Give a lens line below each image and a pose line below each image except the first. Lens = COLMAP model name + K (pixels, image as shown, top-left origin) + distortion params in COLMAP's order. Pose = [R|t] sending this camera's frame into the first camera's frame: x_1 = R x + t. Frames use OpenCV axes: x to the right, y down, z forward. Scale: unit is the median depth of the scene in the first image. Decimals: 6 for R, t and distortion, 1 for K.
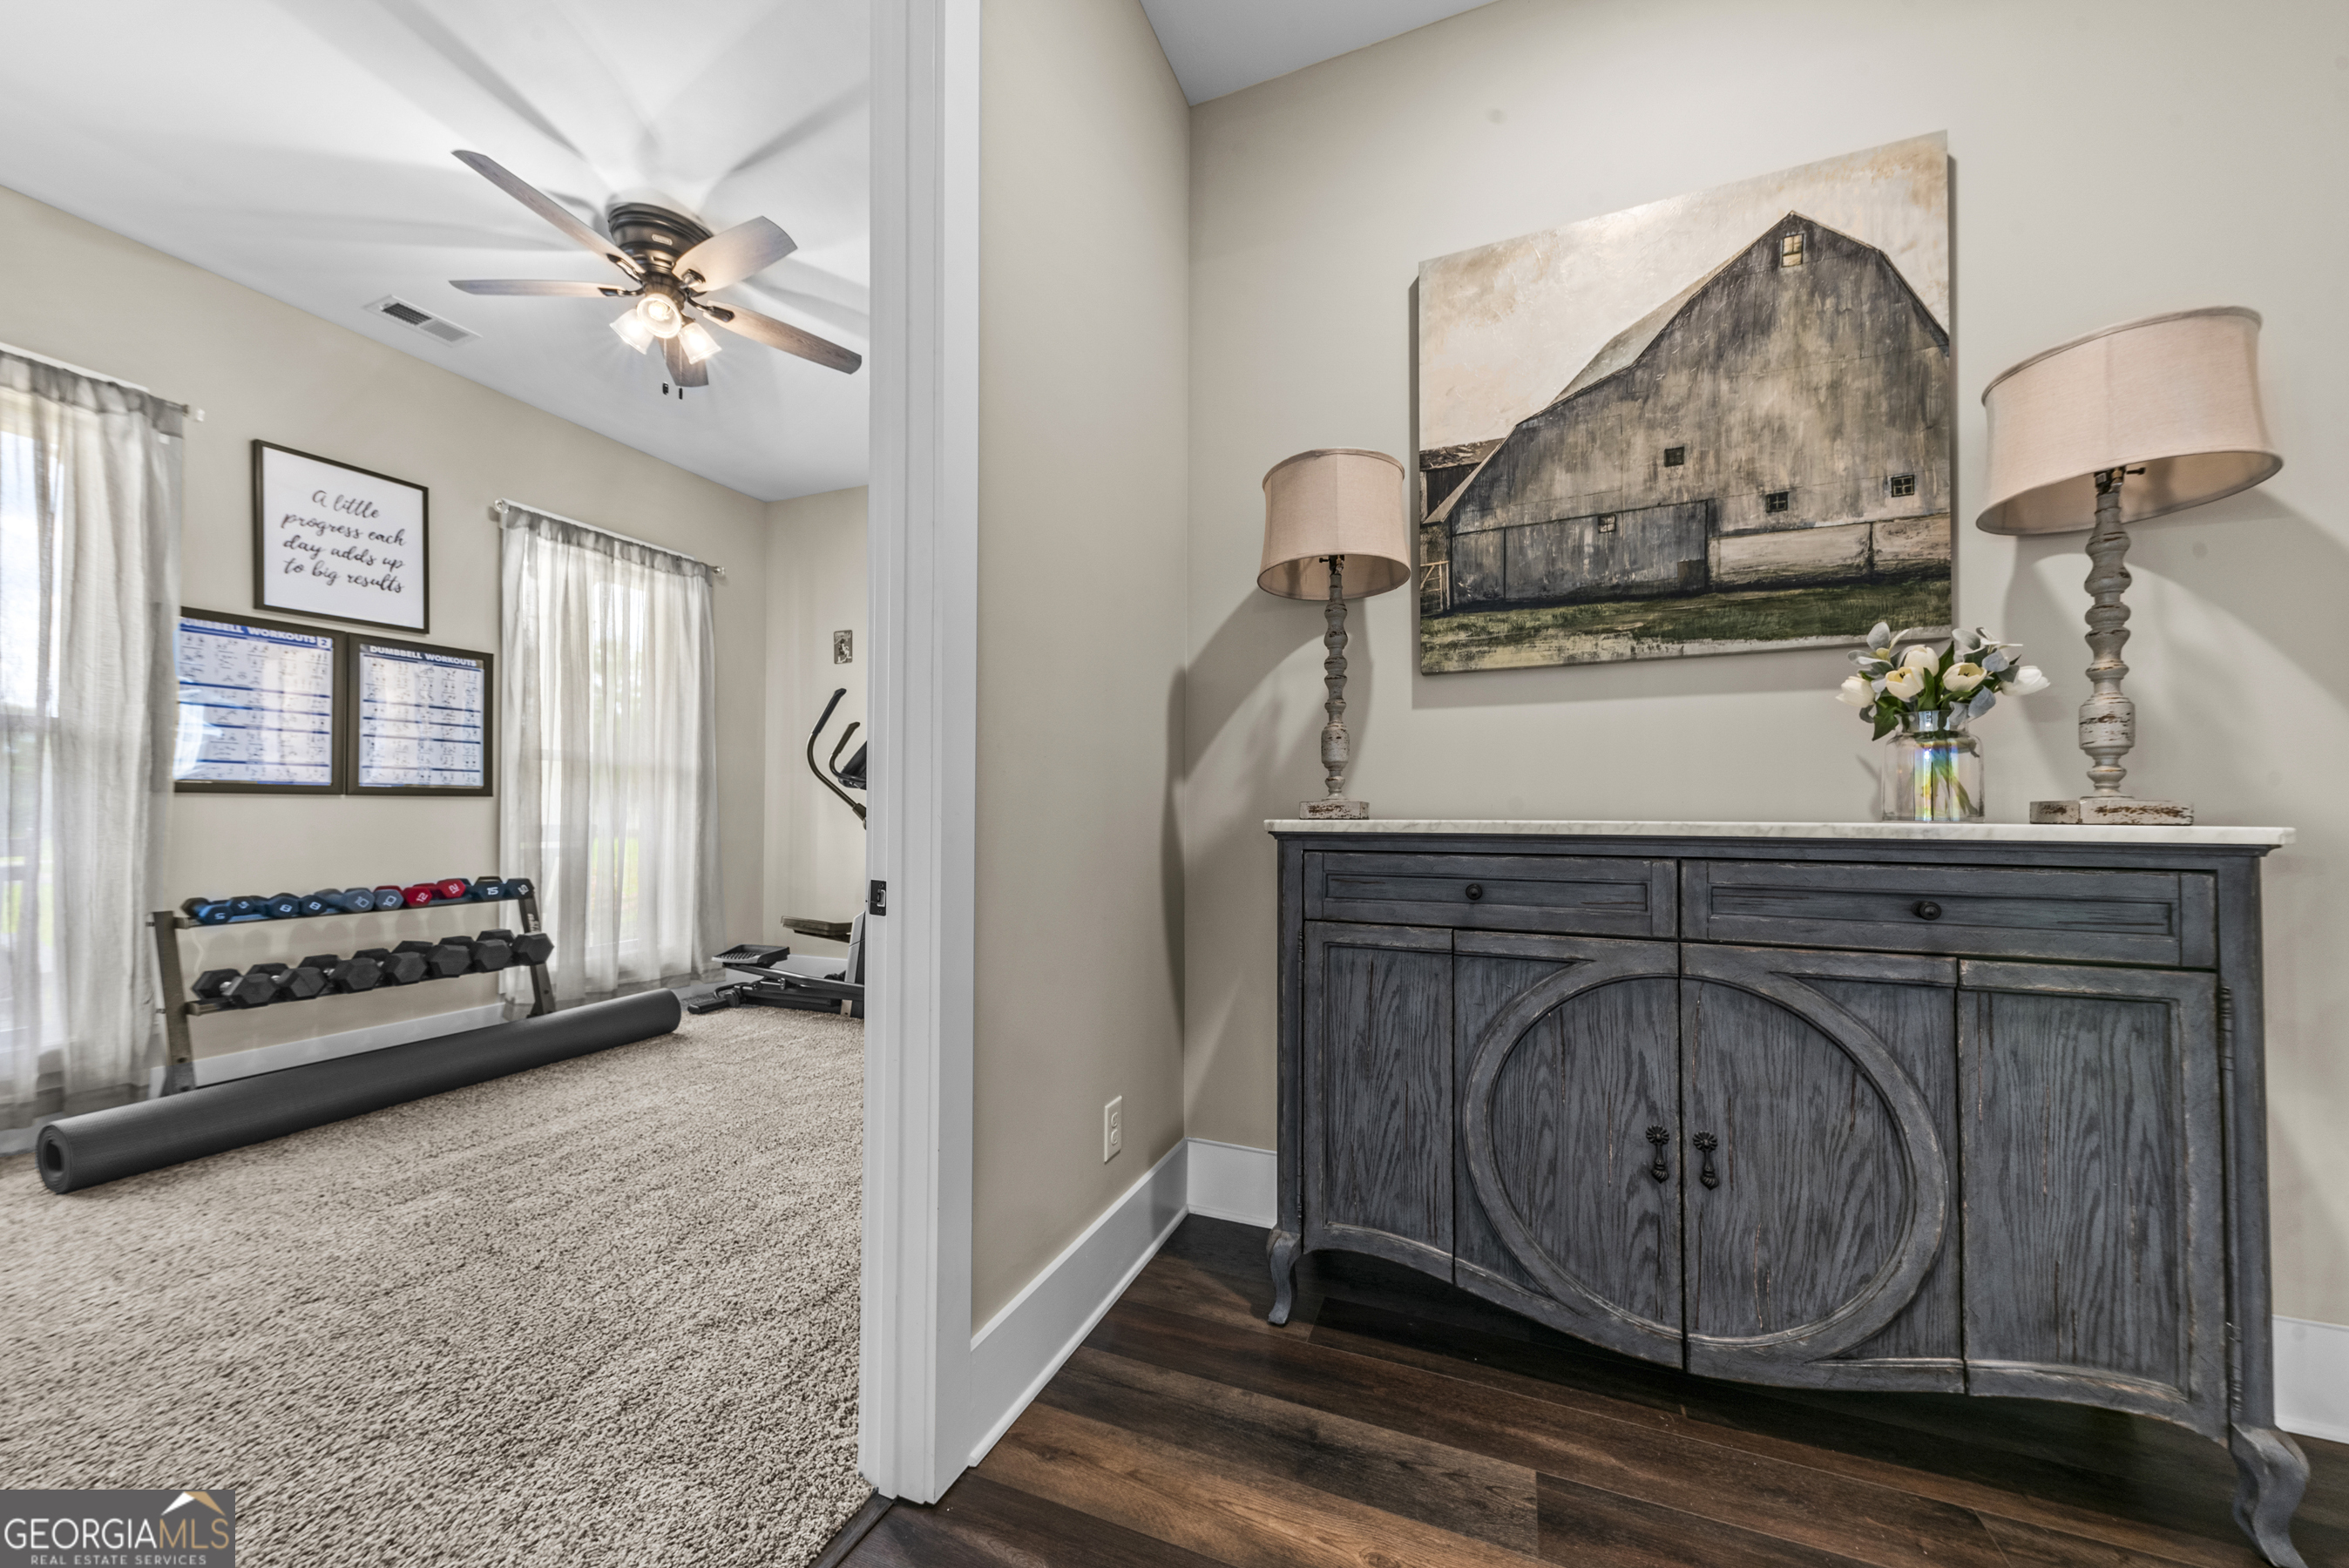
lens RADIAL K [[857.6, 0, 1165.6], [0, 857.6, 793.3], [0, 0, 1]] dist [0.002761, 0.000049]
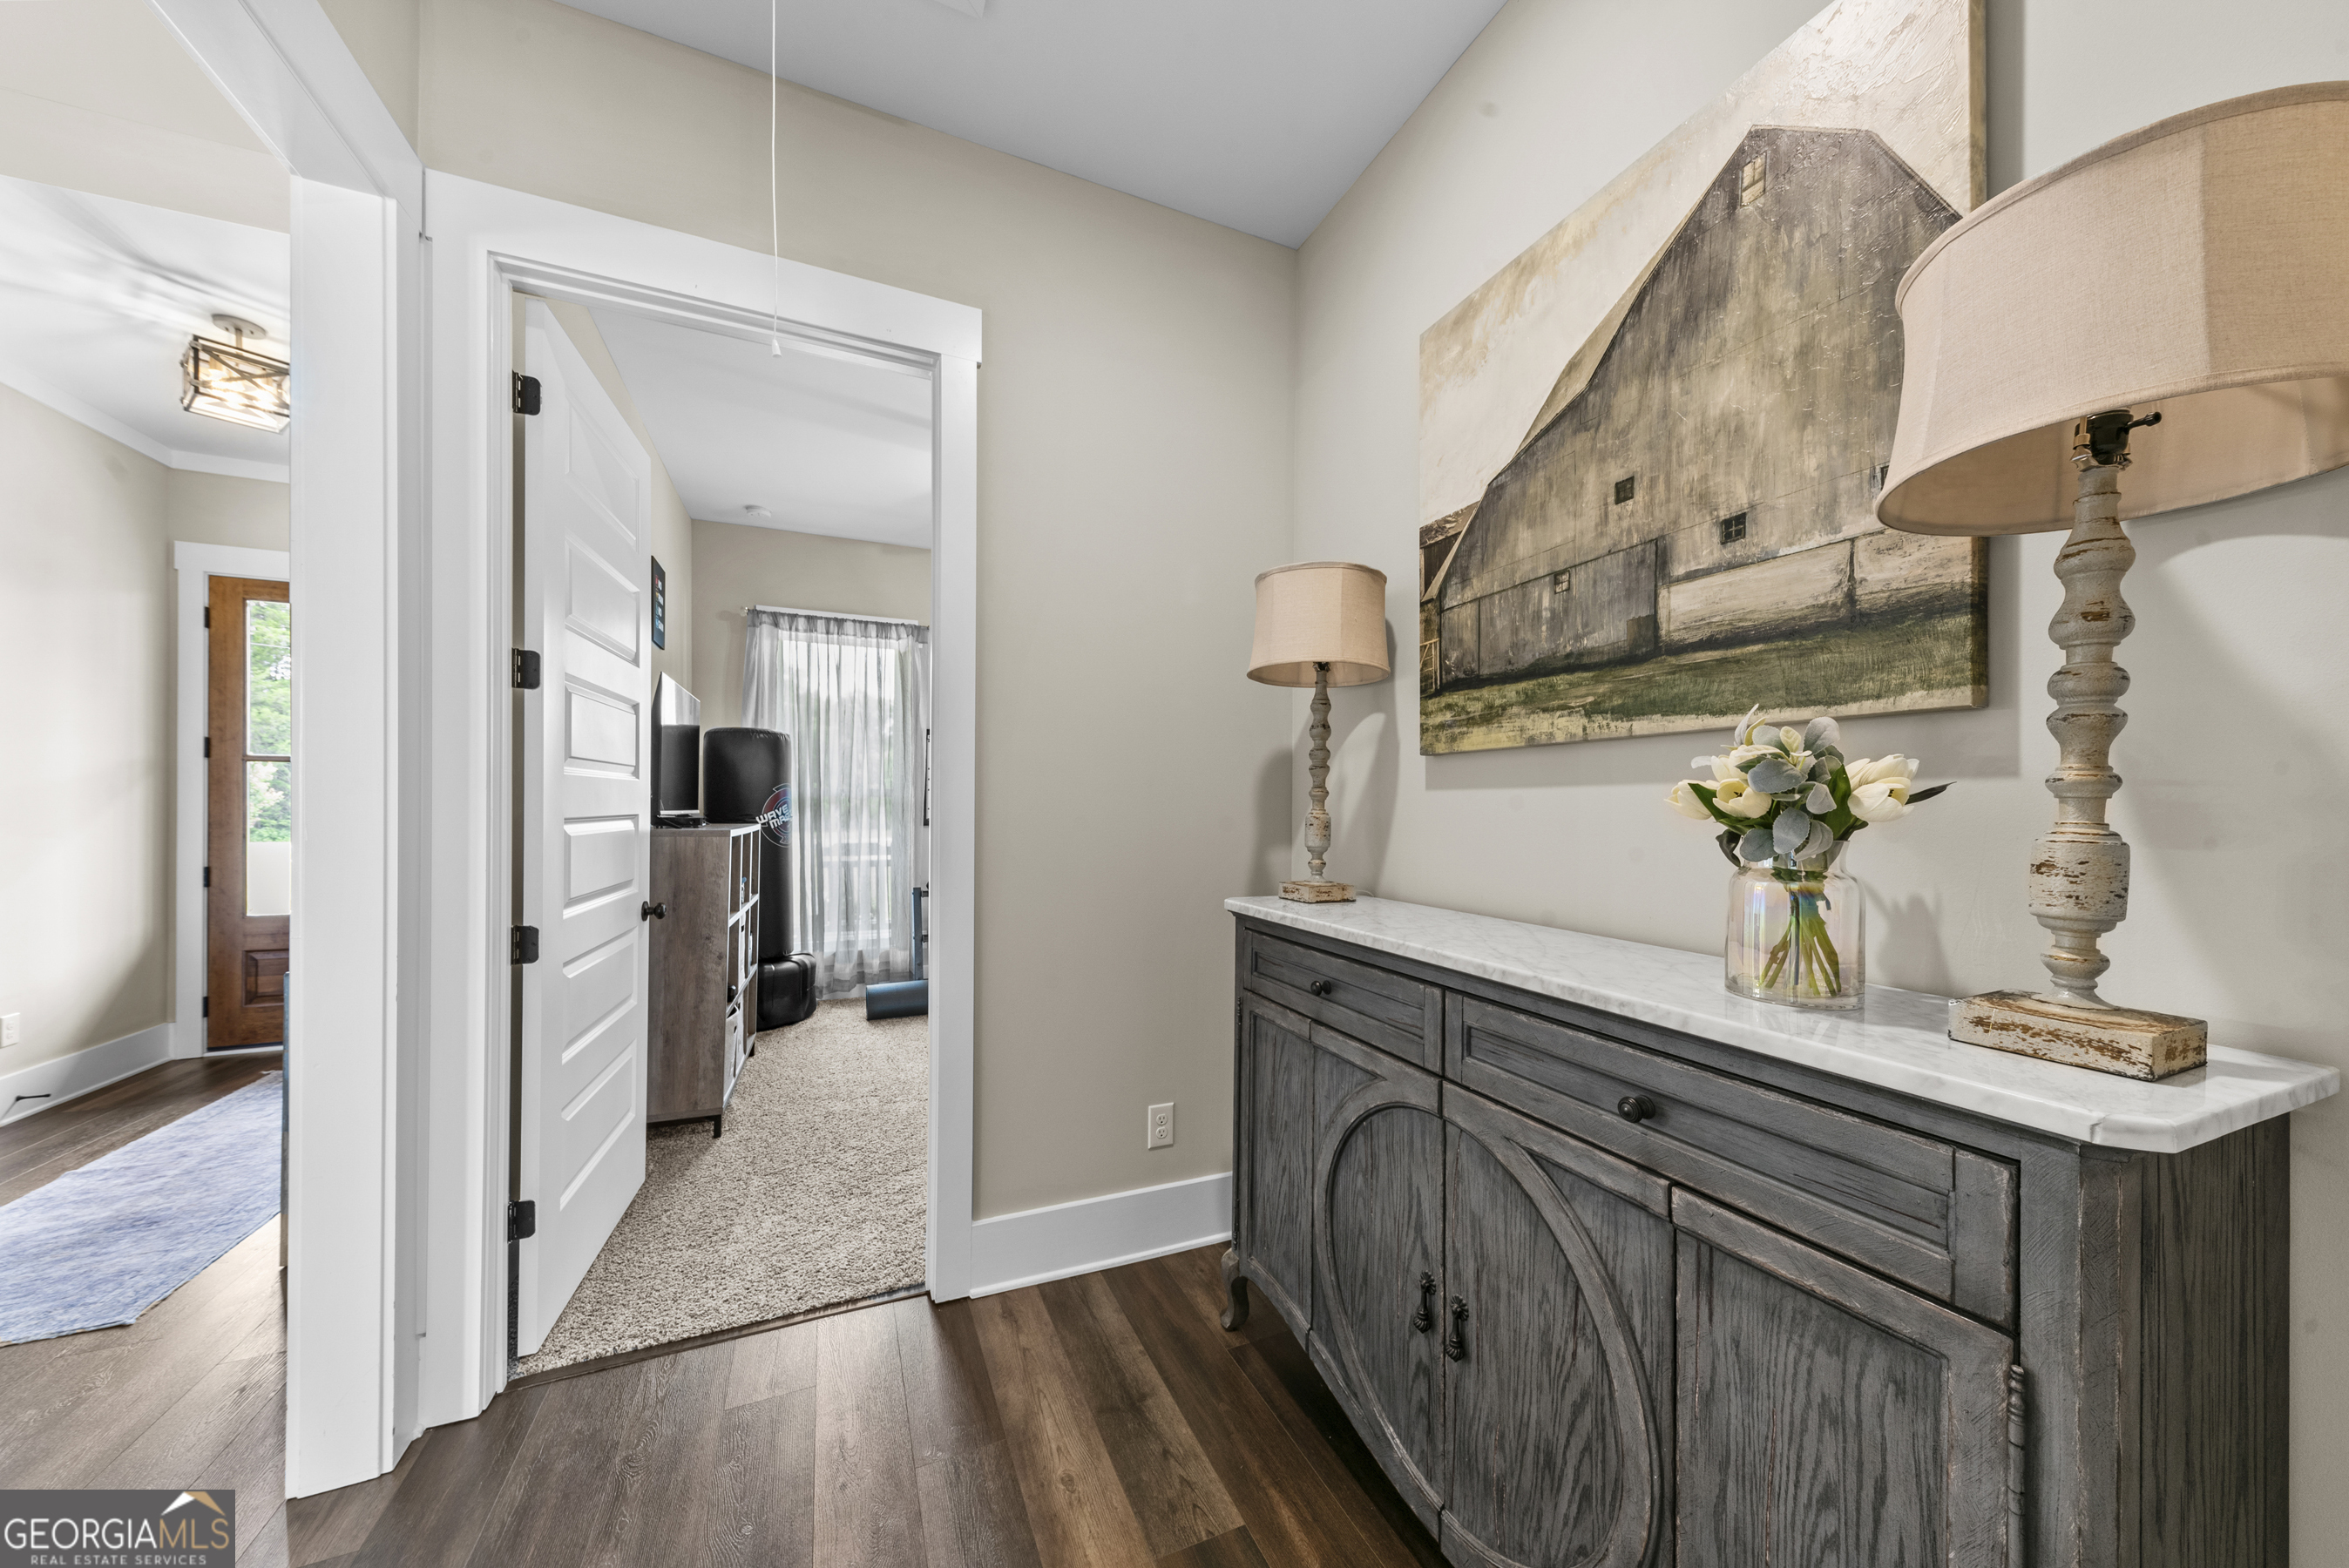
lens RADIAL K [[824.4, 0, 1165.6], [0, 824.4, 788.2], [0, 0, 1]] dist [-0.000562, -0.000114]
pose [[0.702752, -0.007100, -0.711400, 0.870154], [0.007933, 0.999966, -0.002143, -0.116903], [0.711391, -0.004137, 0.702784, 0.149926]]
